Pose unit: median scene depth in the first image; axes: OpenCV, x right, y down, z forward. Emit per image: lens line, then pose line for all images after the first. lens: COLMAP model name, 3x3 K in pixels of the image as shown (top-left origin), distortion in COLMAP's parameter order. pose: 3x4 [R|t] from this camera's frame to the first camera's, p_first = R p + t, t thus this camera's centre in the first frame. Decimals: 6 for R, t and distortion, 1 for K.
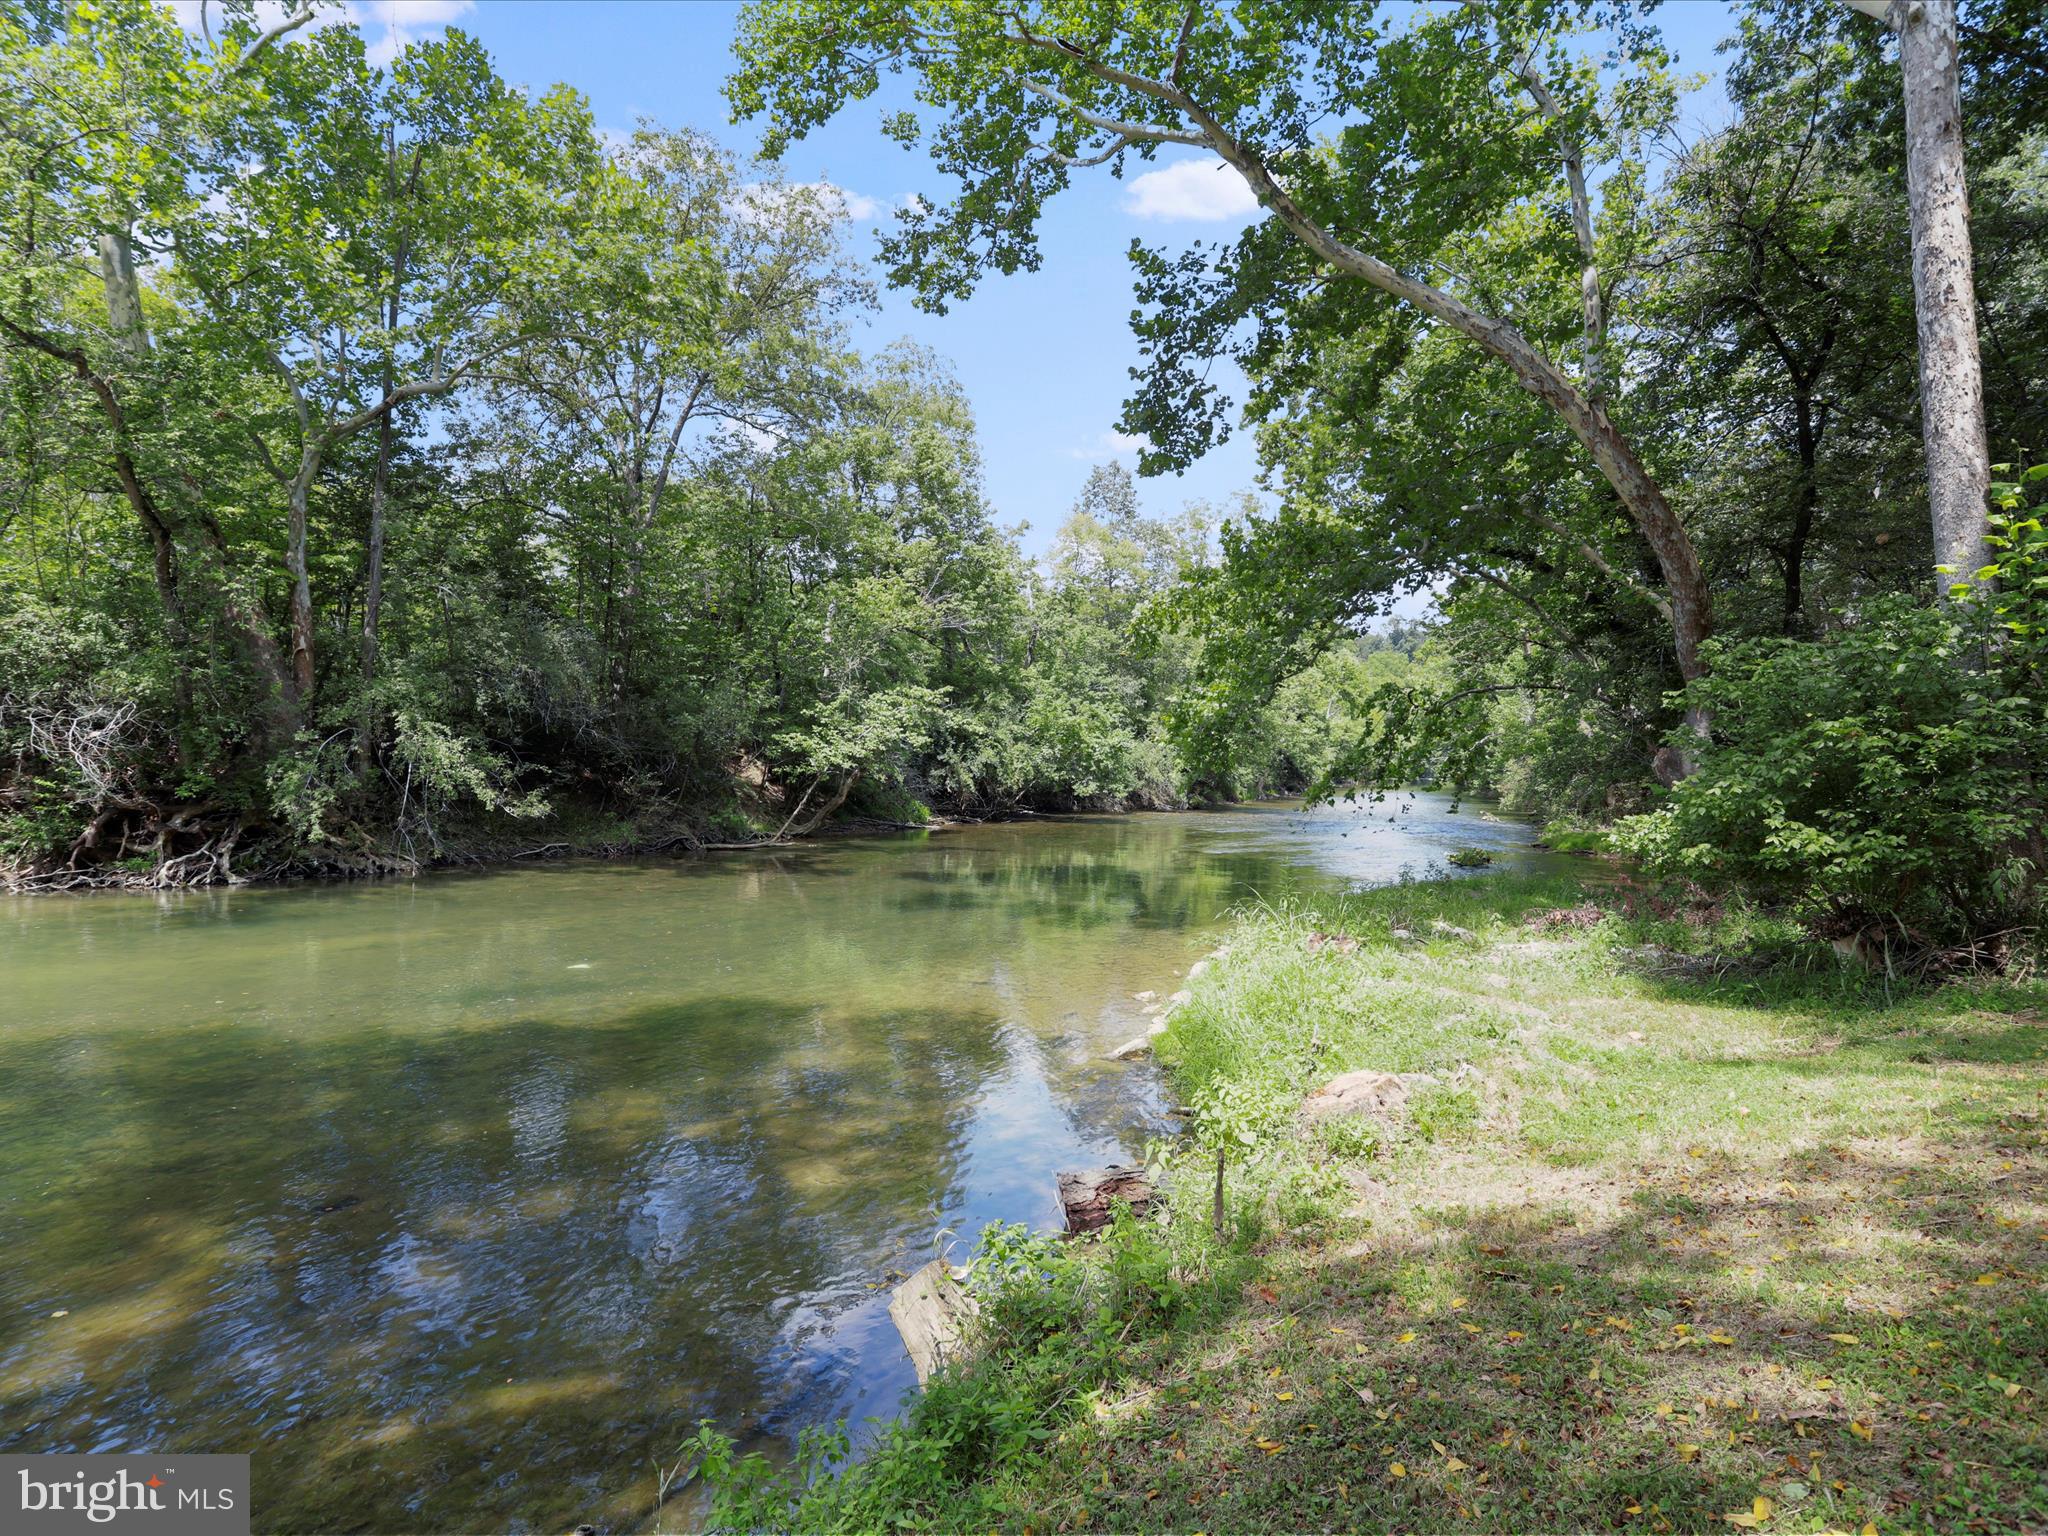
lens RADIAL K [[1139.3, 0, 1025.9], [0, 1139.3, 765.3], [0, 0, 1]] dist [-0.026444, 0.008124]
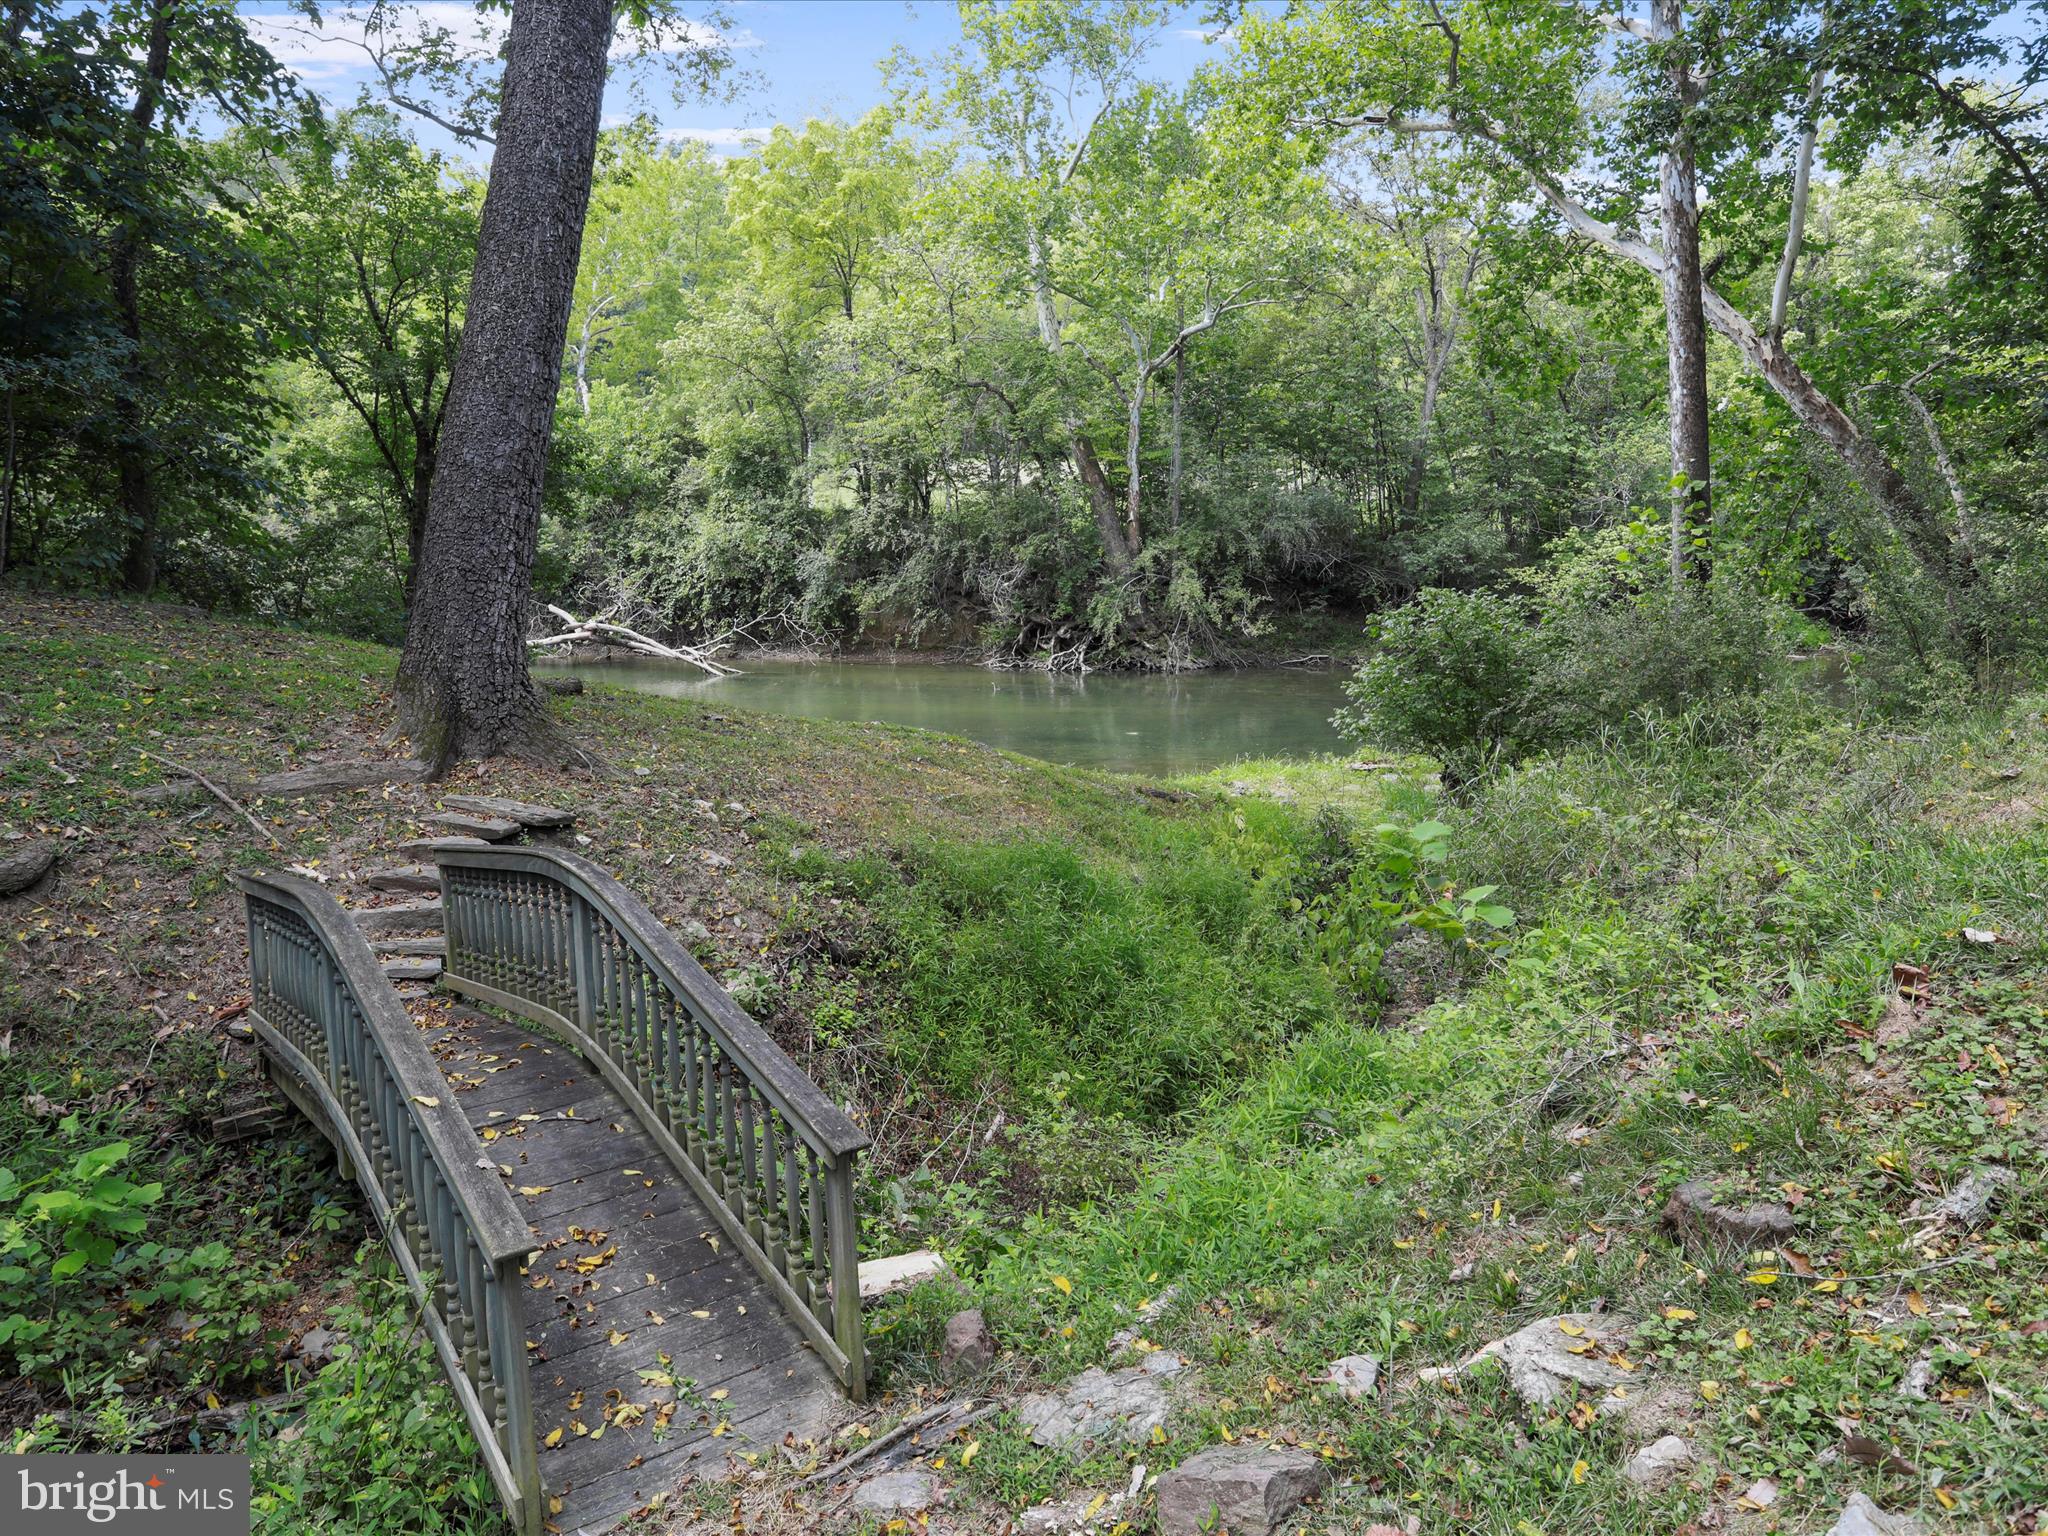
lens RADIAL K [[1491.6, 0, 1037.5], [0, 1491.6, 756.5], [0, 0, 1]] dist [-0.019000, 0.005435]
pose [[0.618142, 0.117538, -0.777229, 0.849327], [0.011228, 0.987336, 0.158242, -0.102348], [0.785986, -0.106543, 0.608994, -0.344695]]
